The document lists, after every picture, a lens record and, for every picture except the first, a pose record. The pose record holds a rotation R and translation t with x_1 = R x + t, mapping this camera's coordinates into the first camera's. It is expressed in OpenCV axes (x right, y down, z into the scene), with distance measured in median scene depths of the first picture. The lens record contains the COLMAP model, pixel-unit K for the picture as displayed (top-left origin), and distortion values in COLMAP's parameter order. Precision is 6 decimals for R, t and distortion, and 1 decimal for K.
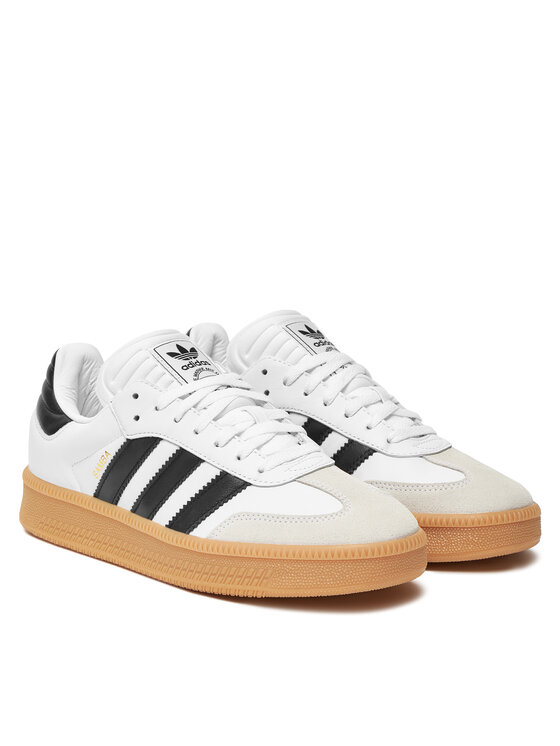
lens RADIAL K [[1766.2, 0, 278.9], [0, 1766.2, 372.6], [0, 0, 1]] dist [0.128203, 0.000000]
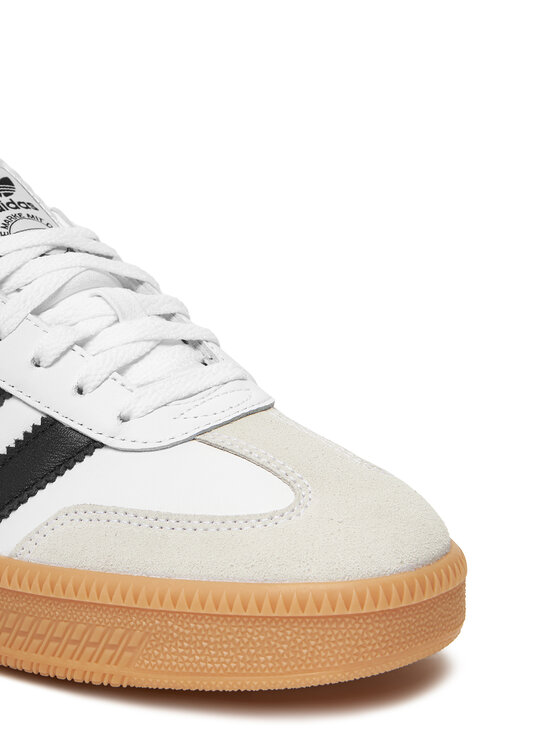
lens RADIAL K [[1173.7, 0, 281.6], [0, 1173.7, 373.7], [0, 0, 1]] dist [-0.244498, 0.000000]
pose [[0.997303, 0.014002, 0.072043, 0.009749], [-0.017374, 0.998772, 0.046404, 0.028322], [-0.071305, -0.047530, 0.996321, 0.686851]]
